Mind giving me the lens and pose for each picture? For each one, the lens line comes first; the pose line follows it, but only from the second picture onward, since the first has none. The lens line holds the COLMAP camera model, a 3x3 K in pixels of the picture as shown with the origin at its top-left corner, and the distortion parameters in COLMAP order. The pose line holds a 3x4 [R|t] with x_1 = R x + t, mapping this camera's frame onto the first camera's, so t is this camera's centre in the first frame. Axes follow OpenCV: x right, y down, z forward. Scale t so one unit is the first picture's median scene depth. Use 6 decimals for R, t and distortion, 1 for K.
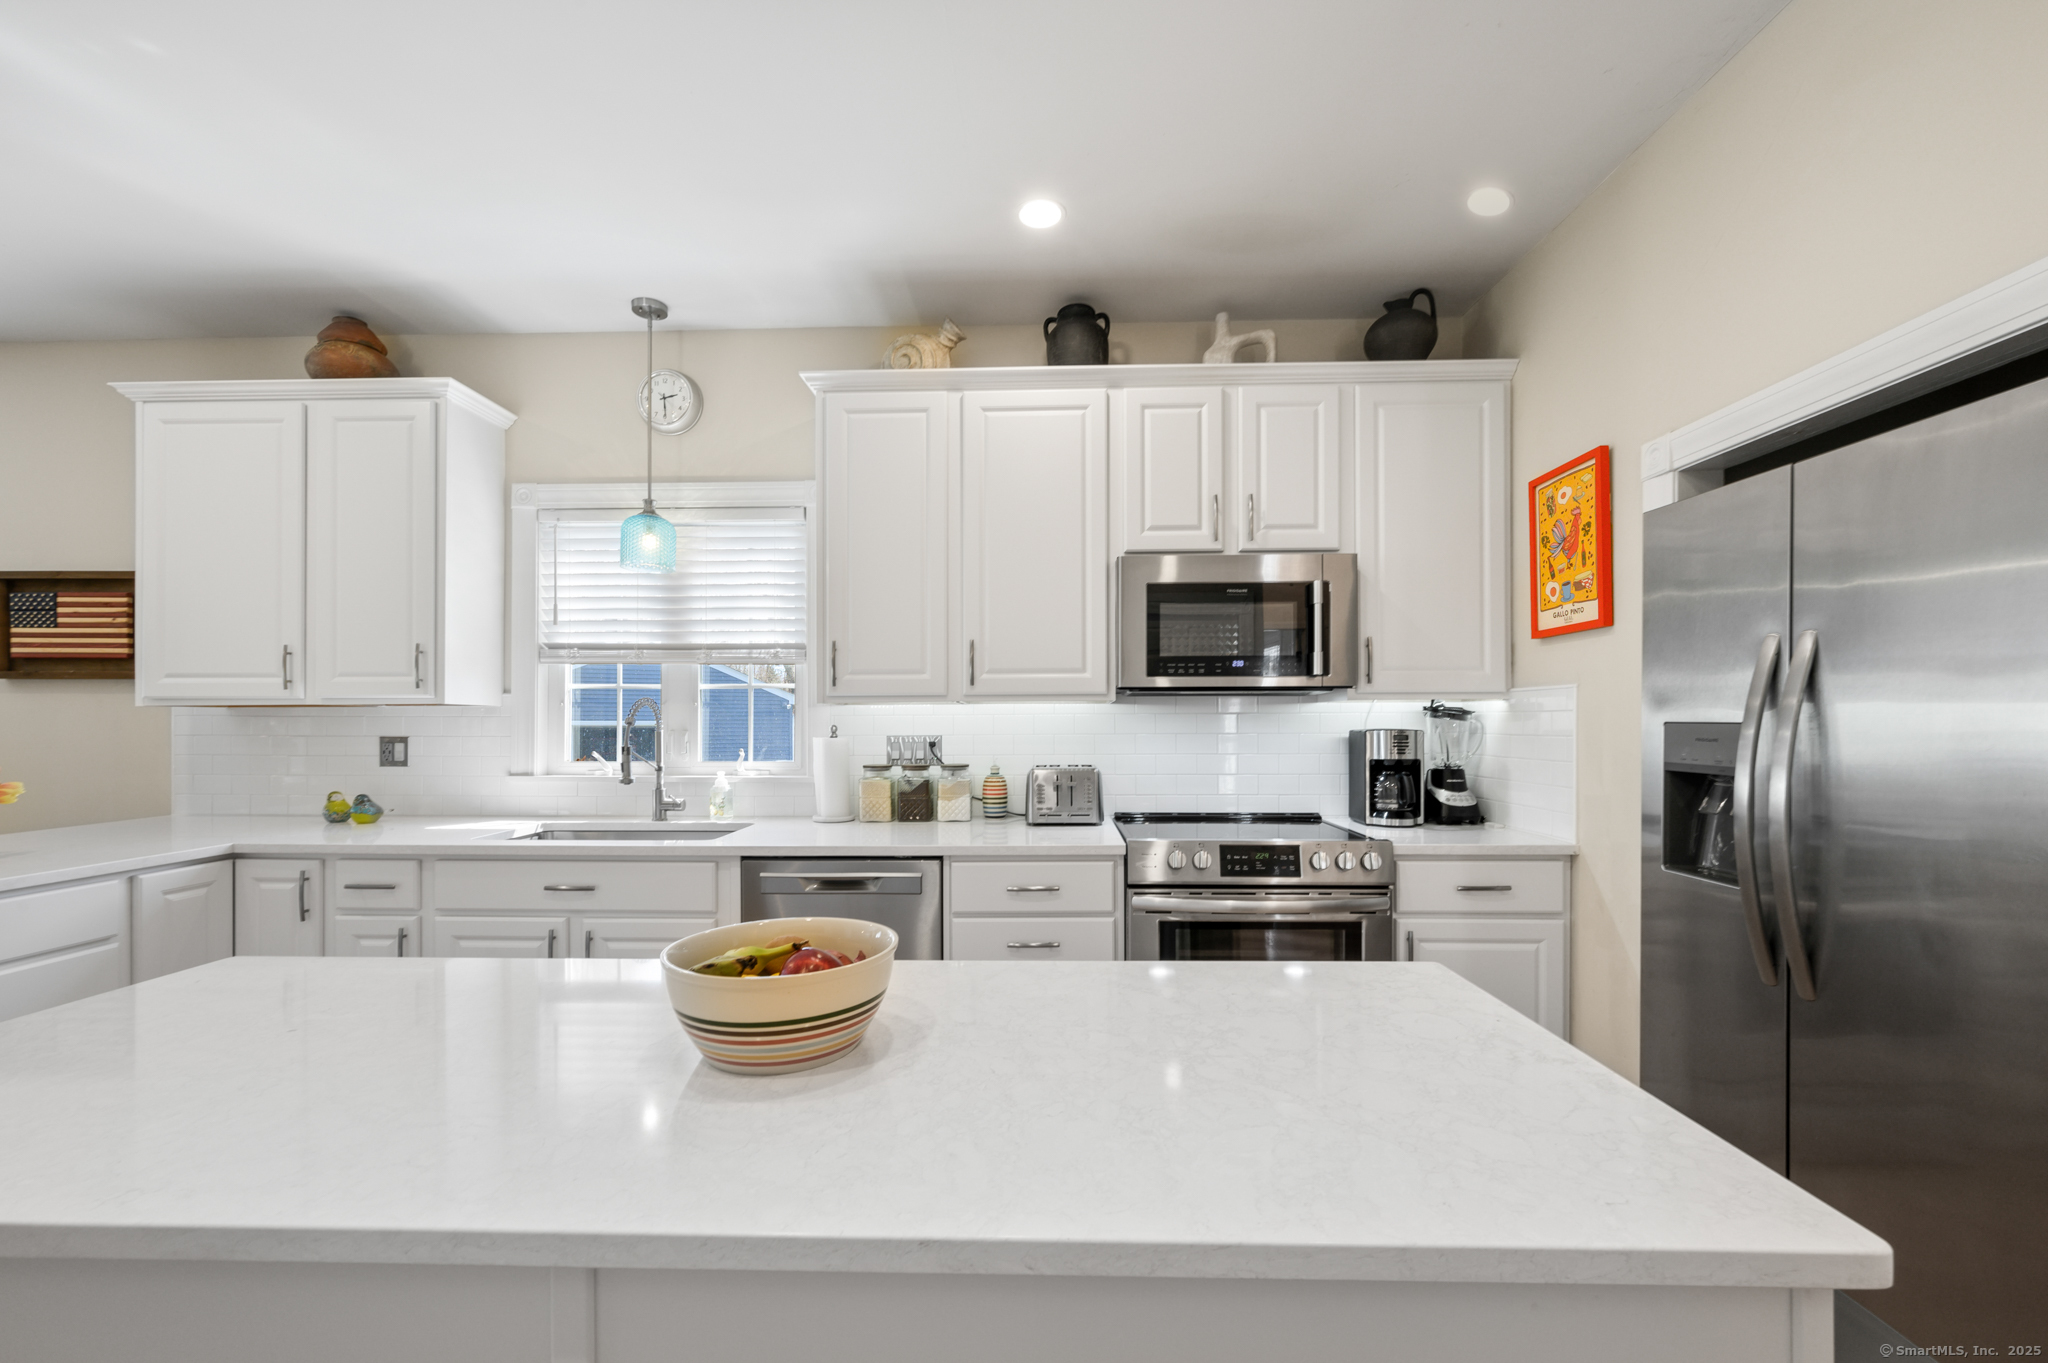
lens RADIAL K [[822.9, 0, 1022.0], [0, 822.9, 720.7], [0, 0, 1]] dist [-0.001048, -0.000161]
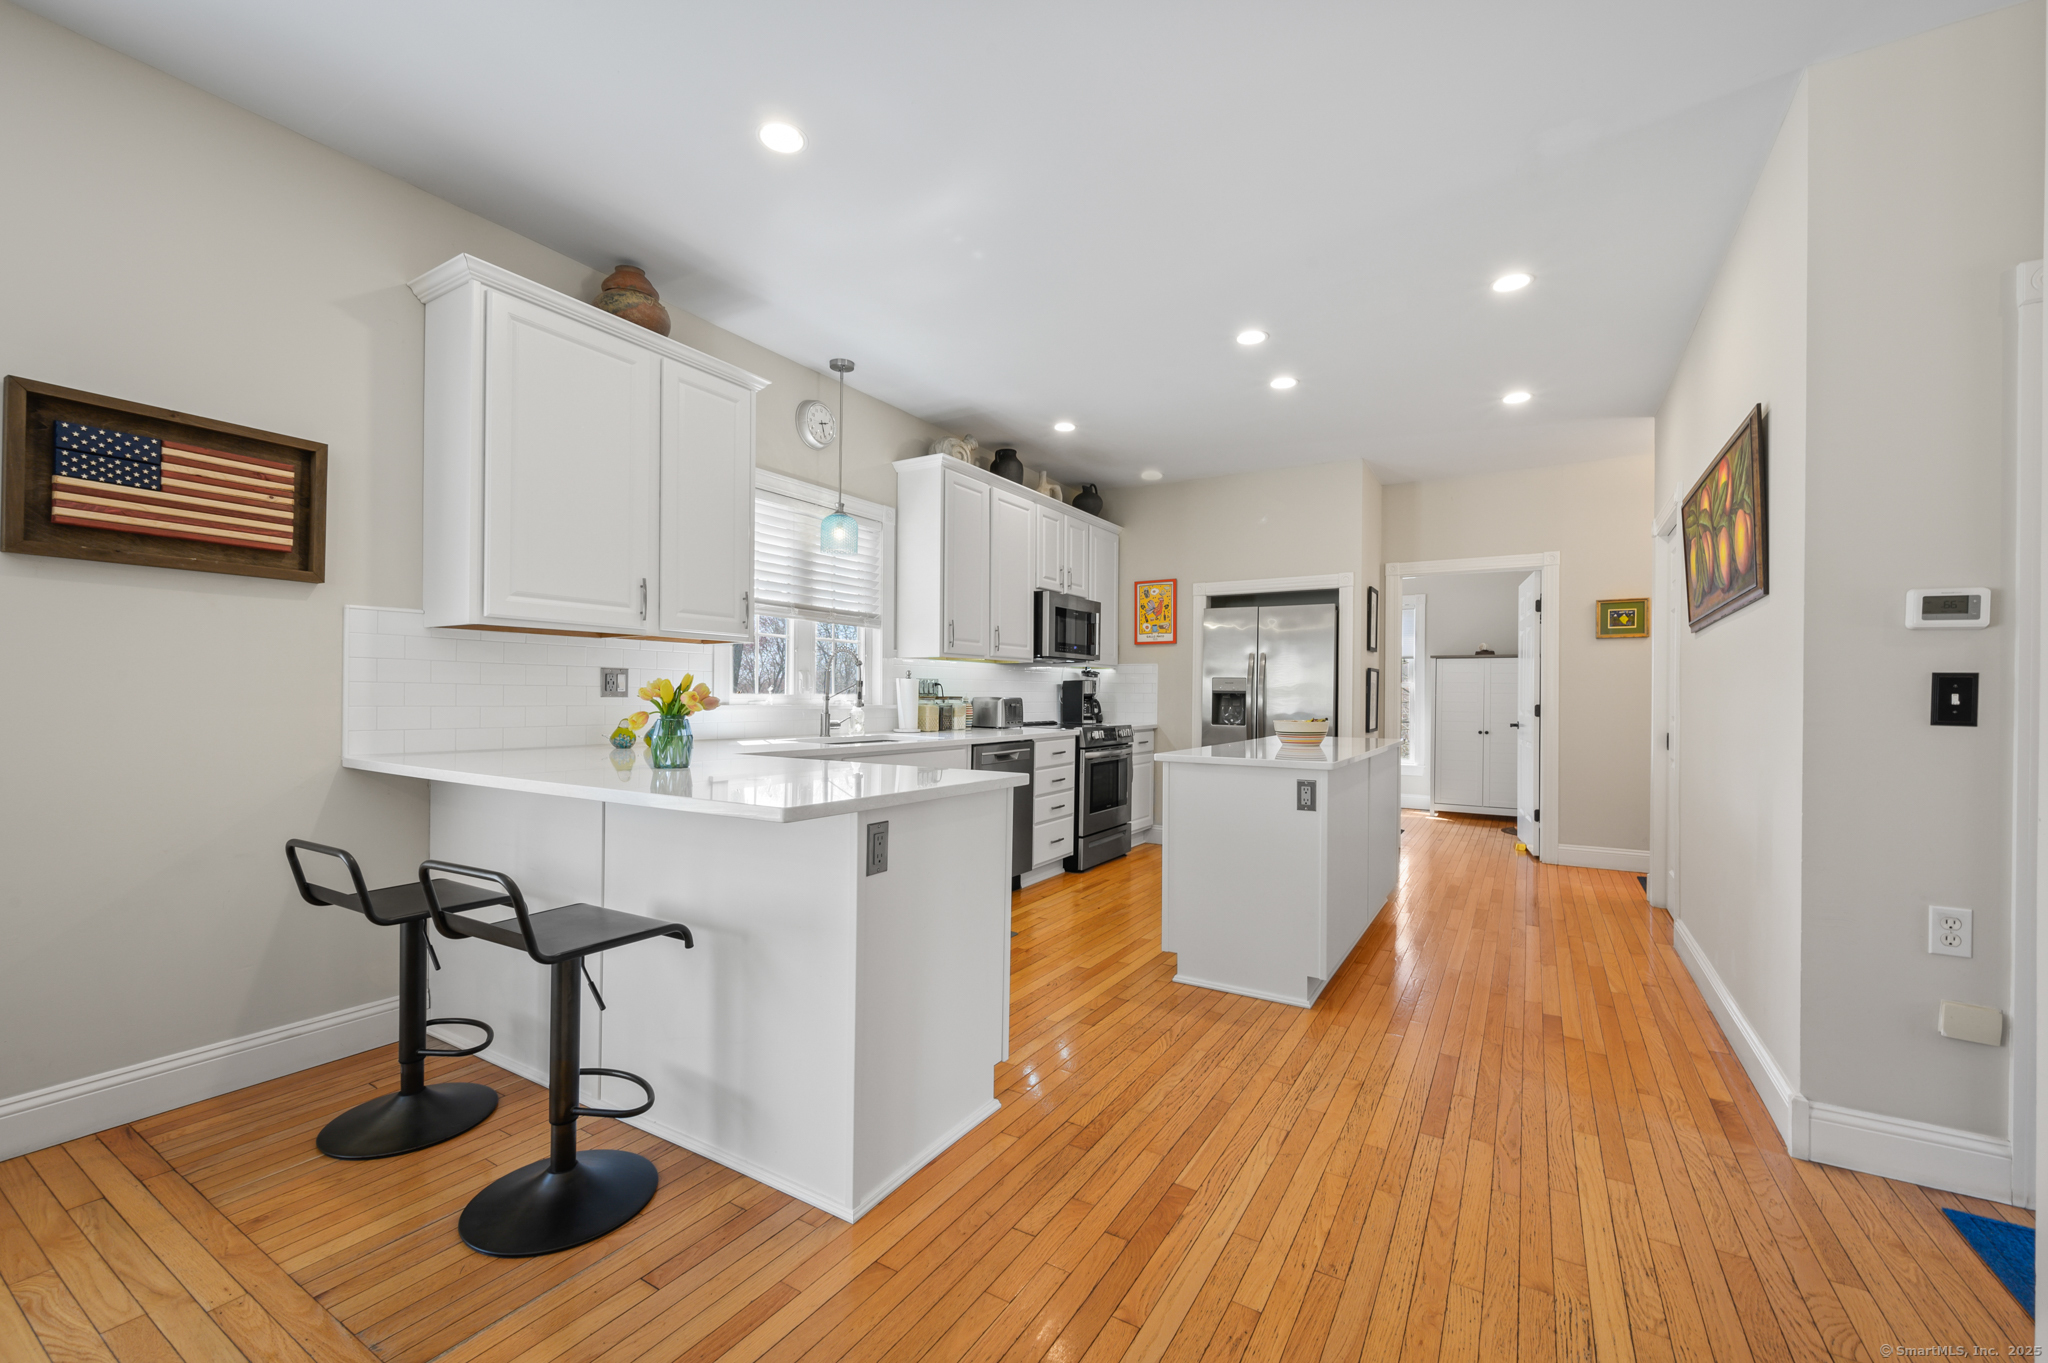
lens RADIAL K [[831.0, 0, 1017.7], [0, 831.0, 695.5], [0, 0, 1]] dist [0.000661, 0.000169]
pose [[0.499734, 0.005866, 0.866159, -1.543648], [-0.011158, 0.999938, -0.000334, 0.052673], [-0.866107, -0.009498, 0.499768, 0.041171]]
